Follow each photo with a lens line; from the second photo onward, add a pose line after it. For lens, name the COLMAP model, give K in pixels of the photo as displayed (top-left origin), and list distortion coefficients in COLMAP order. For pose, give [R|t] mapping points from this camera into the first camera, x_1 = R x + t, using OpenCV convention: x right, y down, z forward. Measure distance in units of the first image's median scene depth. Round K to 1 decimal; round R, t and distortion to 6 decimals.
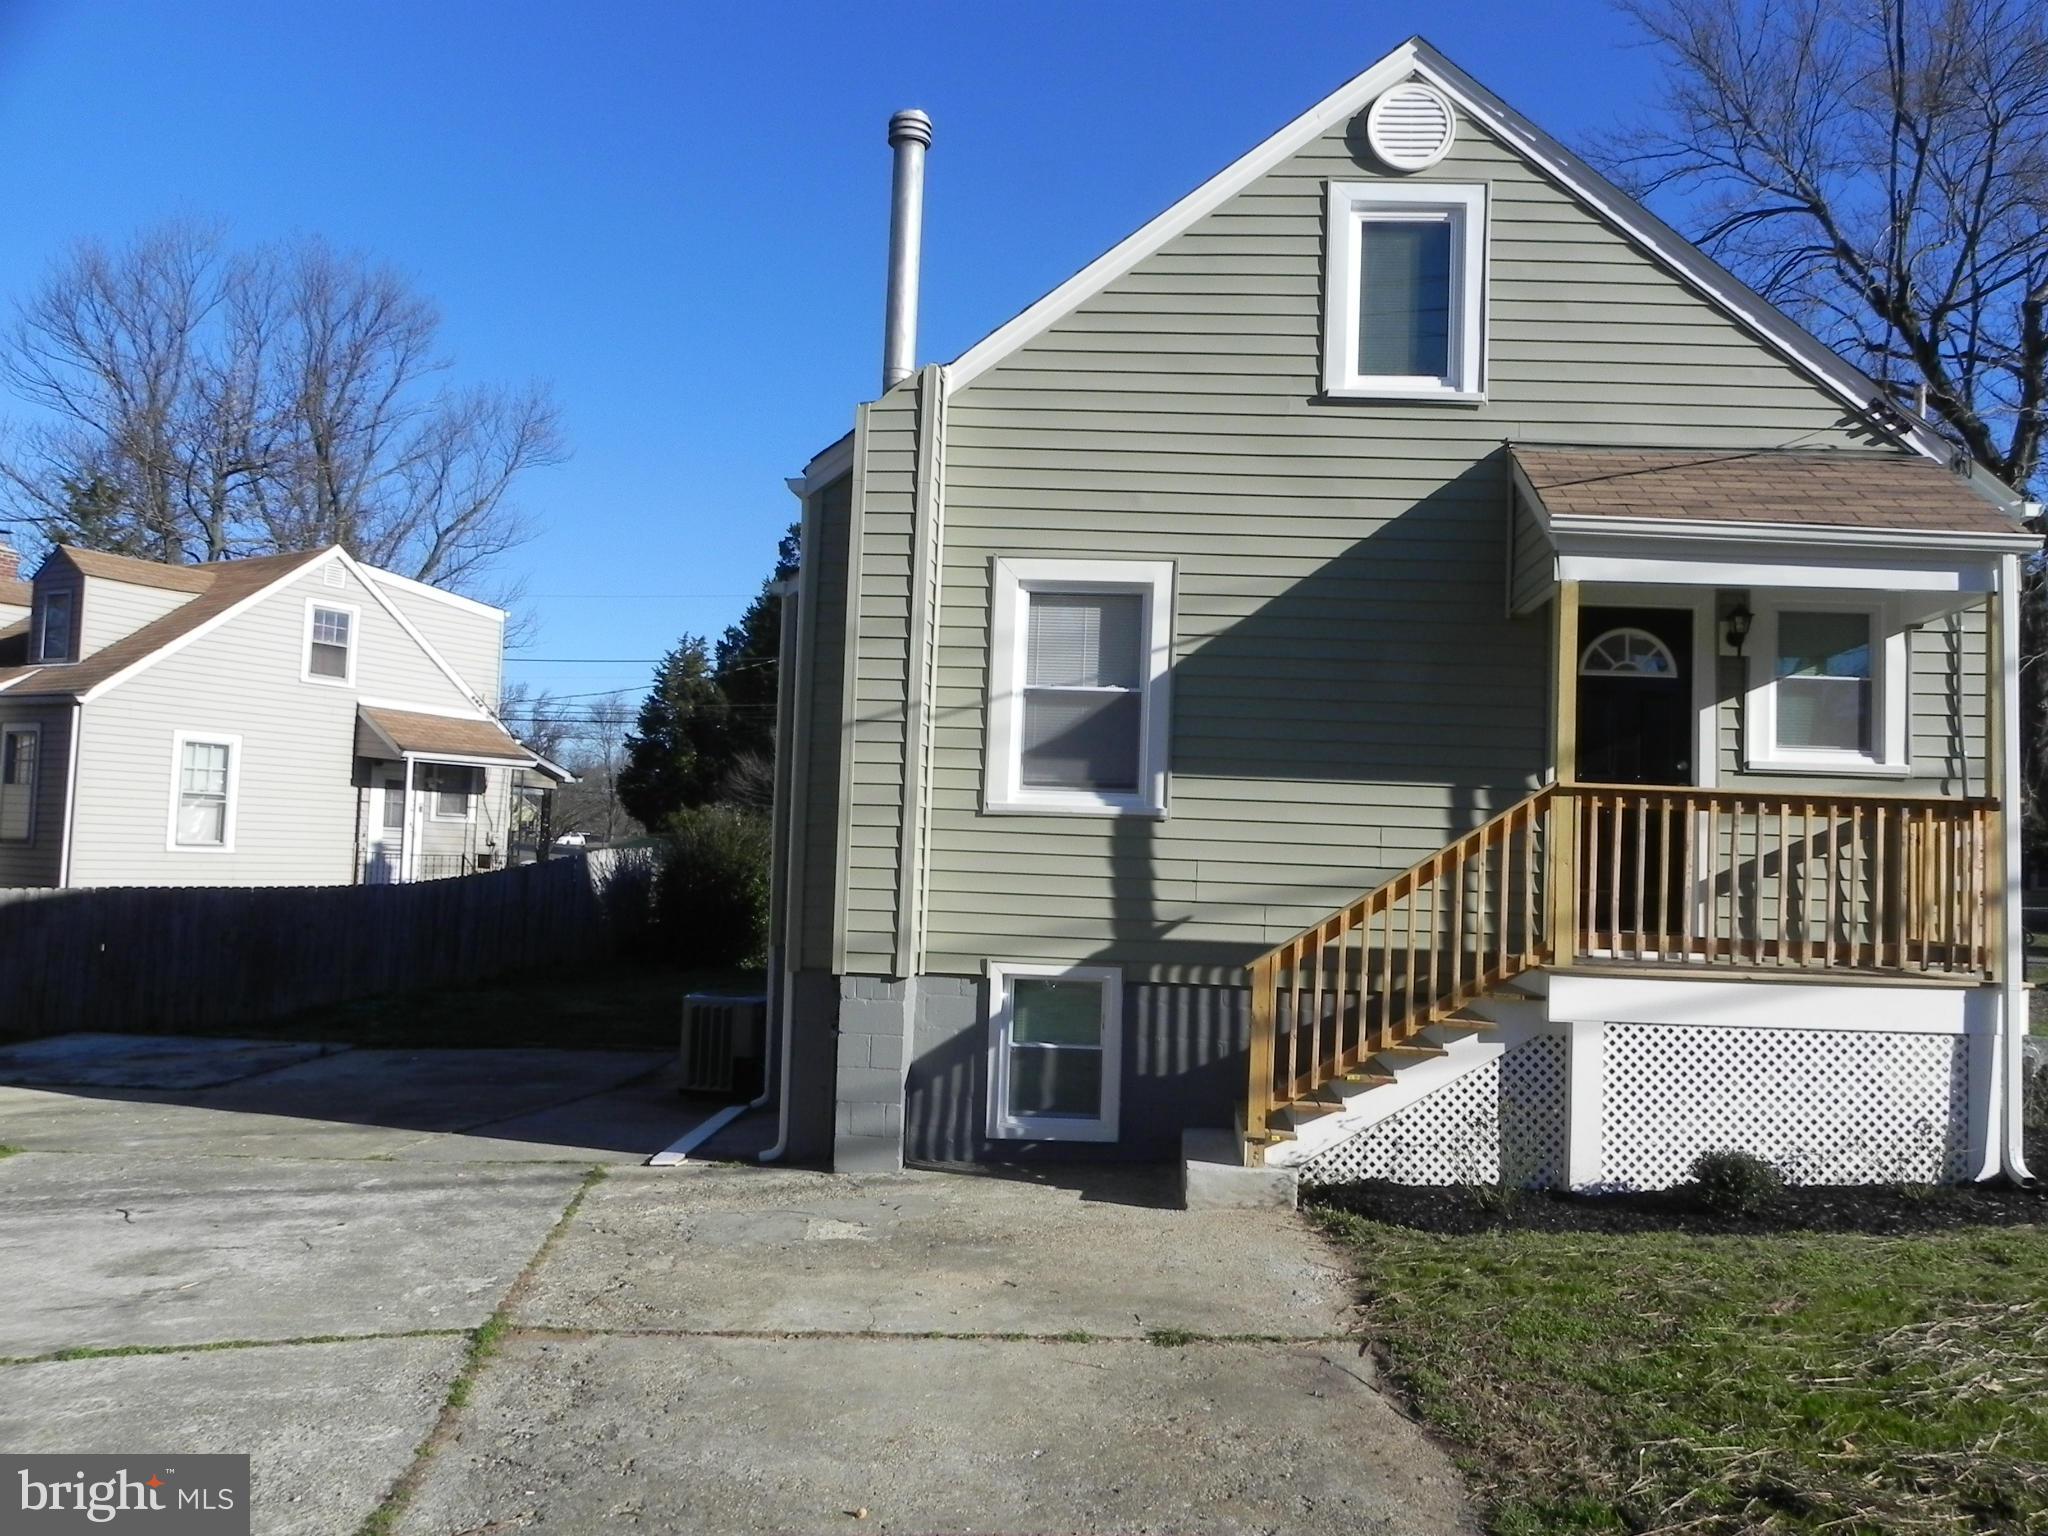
lens RADIAL K [[1496.1, 0, 1160.2], [0, 1496.1, 776.7], [0, 0, 1]] dist [-0.005725, -0.002086]
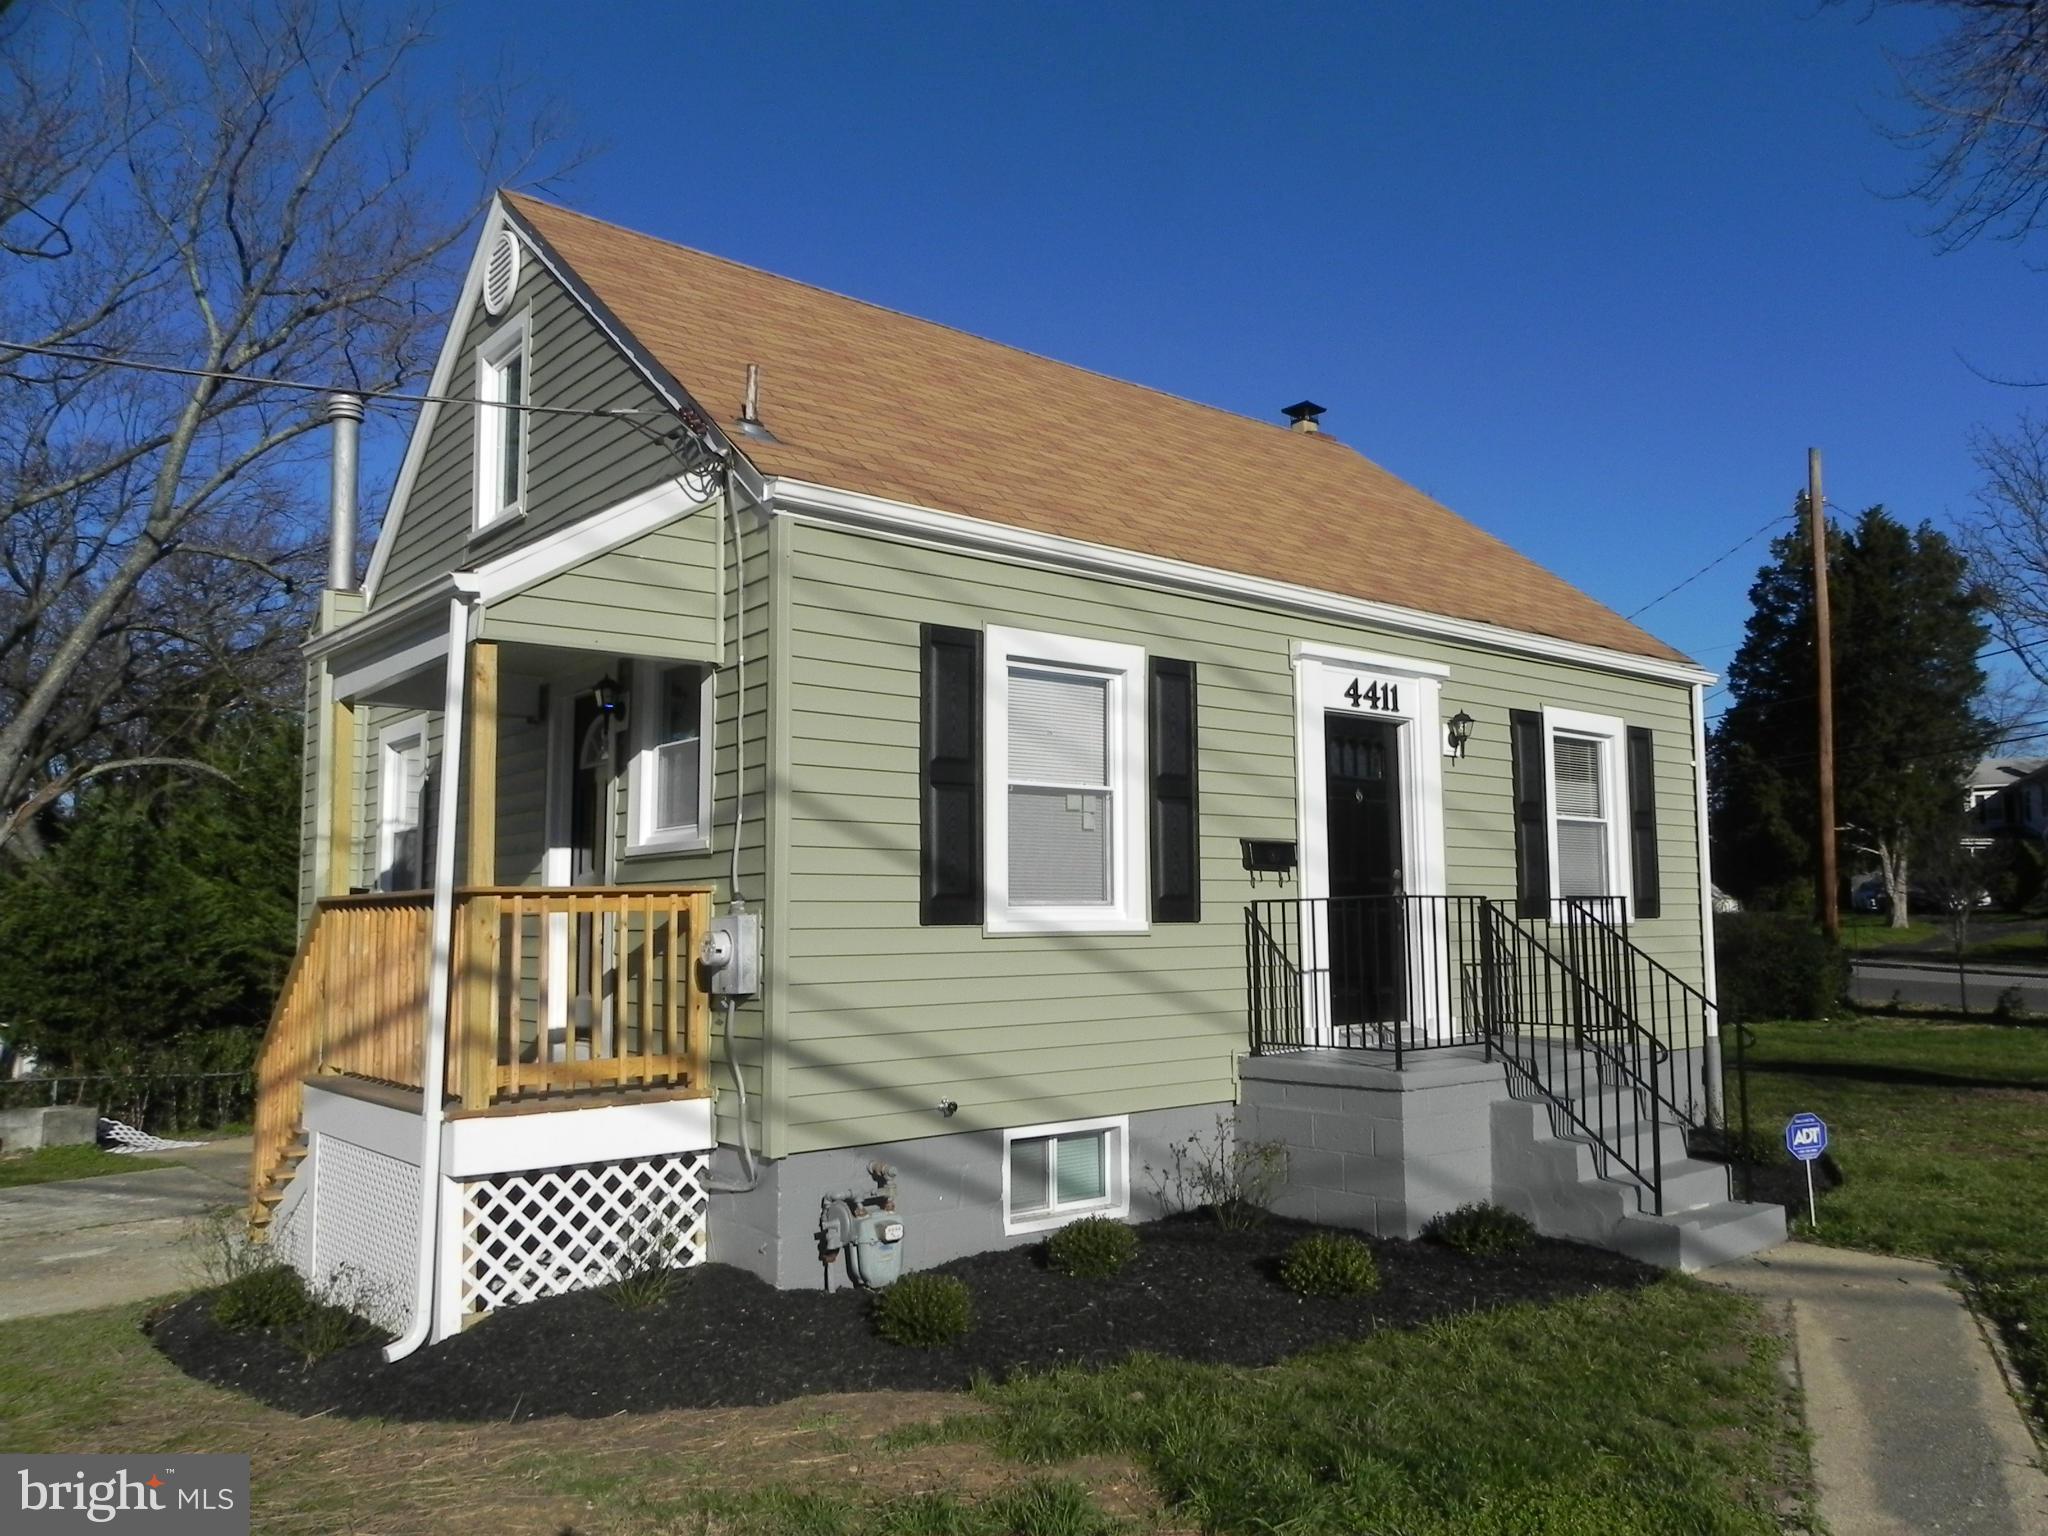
lens RADIAL K [[1520.6, 0, 1114.4], [0, 1520.6, 775.4], [0, 0, 1]] dist [-0.012333, -0.003768]
pose [[0.697466, -0.113240, -0.707614, 1.201600], [0.078689, 0.993567, -0.081440, 0.041332], [0.712285, 0.001121, 0.701890, 0.559603]]
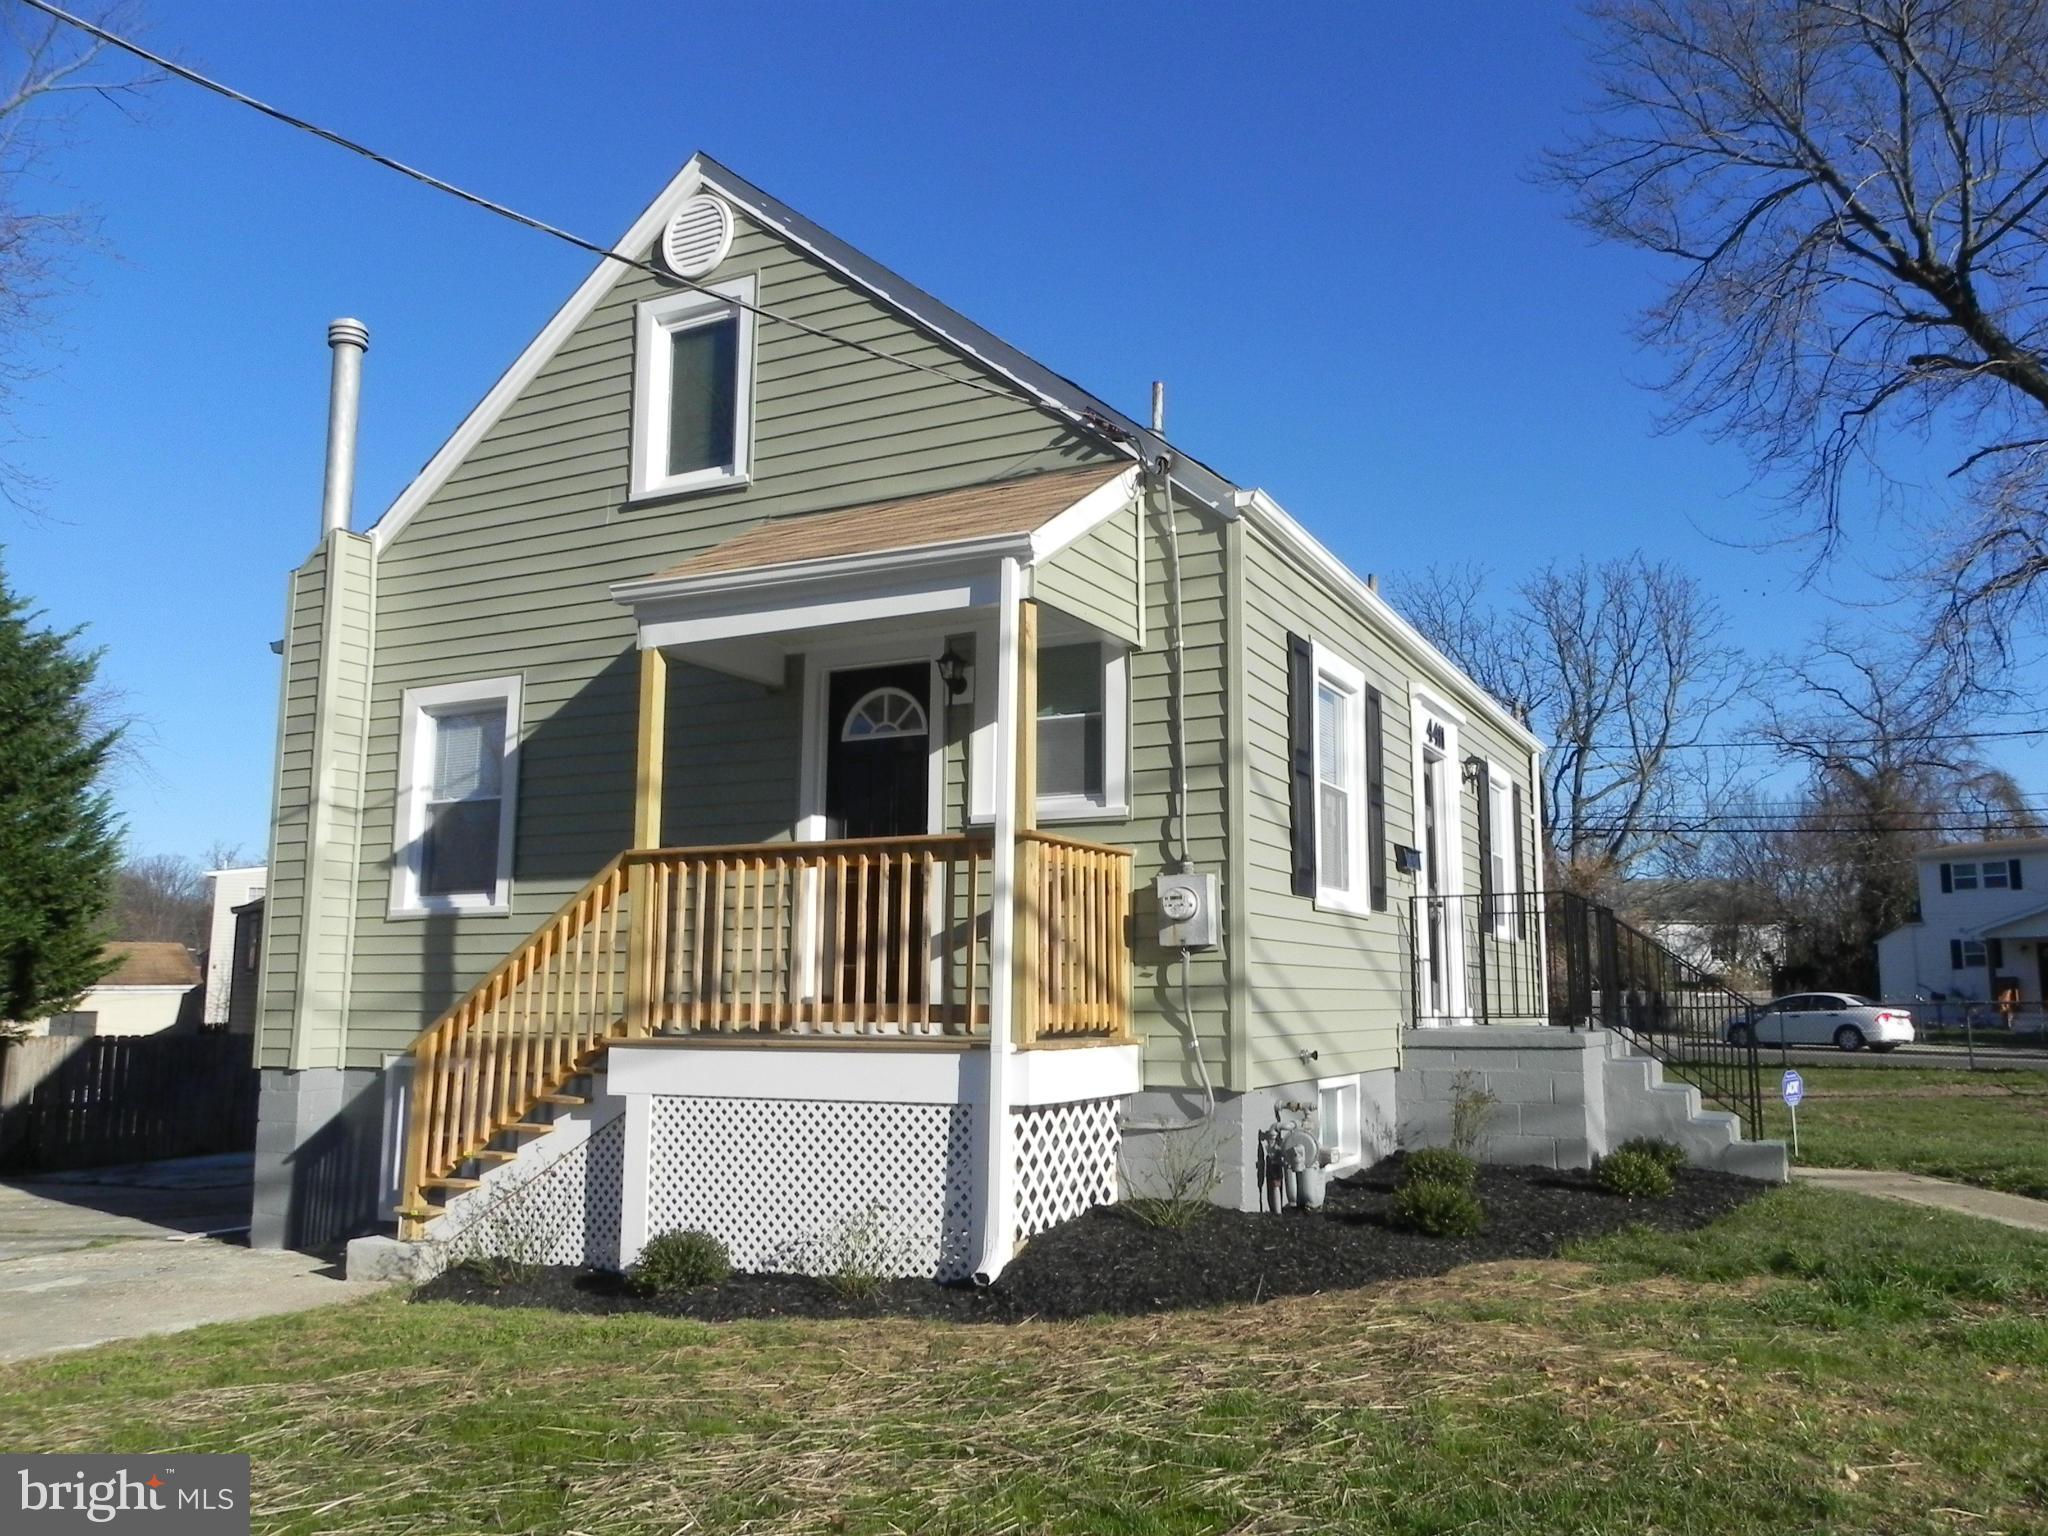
lens RADIAL K [[1520.6, 0, 1114.4], [0, 1520.6, 775.4], [0, 0, 1]] dist [-0.012333, -0.003768]
pose [[0.922776, -0.091405, -0.374338, 0.802986], [0.055451, 0.992847, -0.105739, 0.066289], [0.381325, 0.076816, 0.921244, 0.167203]]
